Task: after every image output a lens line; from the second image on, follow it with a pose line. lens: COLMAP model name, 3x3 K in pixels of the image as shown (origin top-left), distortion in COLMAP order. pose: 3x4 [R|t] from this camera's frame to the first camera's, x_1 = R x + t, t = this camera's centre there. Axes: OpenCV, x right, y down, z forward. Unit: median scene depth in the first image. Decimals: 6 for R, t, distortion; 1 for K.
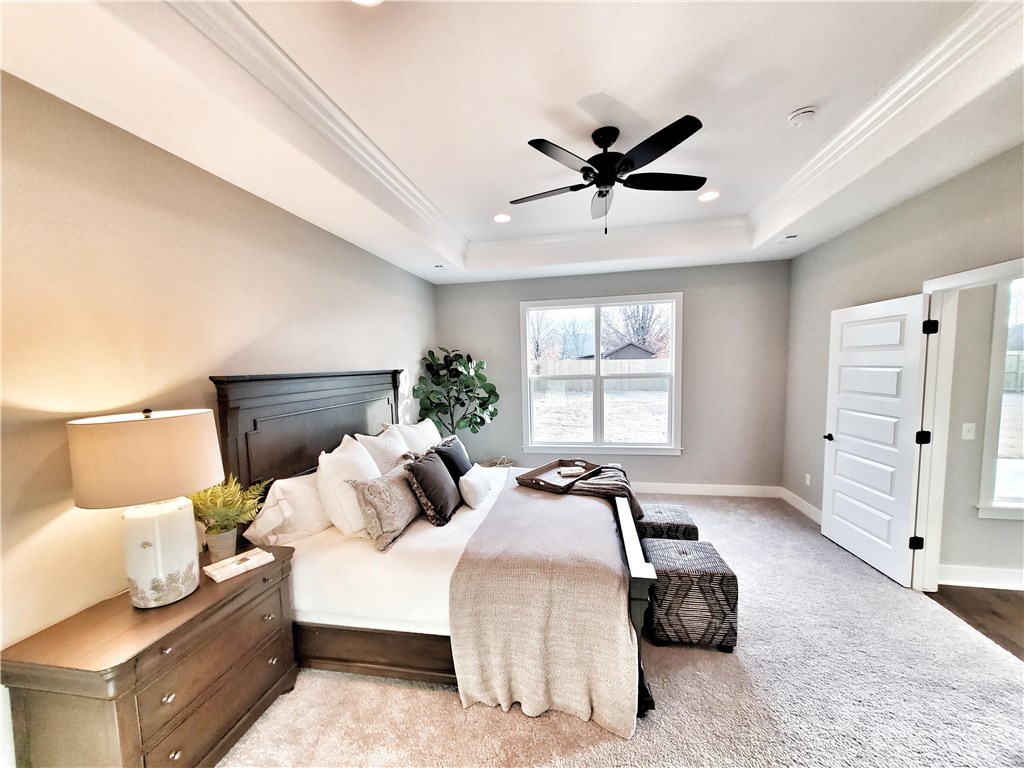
lens RADIAL K [[404.0, 0, 506.3], [0, 404.0, 401.3], [0, 0, 1]] dist [0.016917, -0.004907]
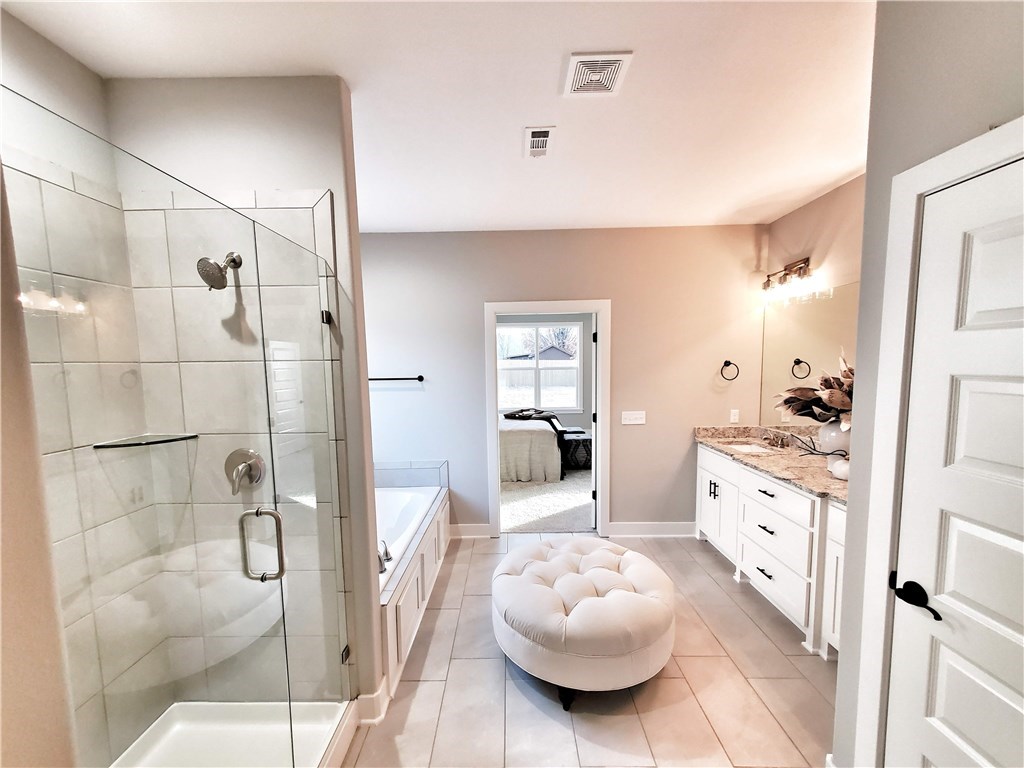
lens RADIAL K [[404.0, 0, 506.3], [0, 404.0, 401.3], [0, 0, 1]] dist [0.016917, -0.004907]
pose [[0.982738, -0.005310, 0.184926, -0.372952], [0.005365, 0.999986, 0.000202, 0.129072], [-0.184925, 0.000794, 0.982752, -1.117159]]
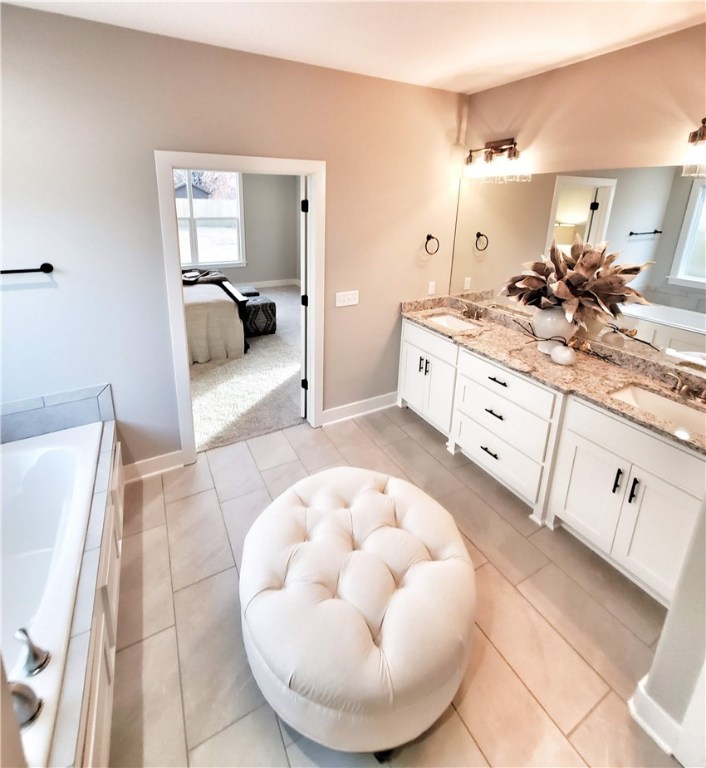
lens RADIAL K [[371.3, 0, 338.9], [0, 371.3, 291.8], [0, 0, 1]] dist [0.013593, -0.001041]
pose [[0.774568, -0.110063, 0.622841, -0.415656], [0.016951, 0.988002, 0.153510, 0.009410], [-0.632263, -0.108346, 0.767140, -0.755897]]
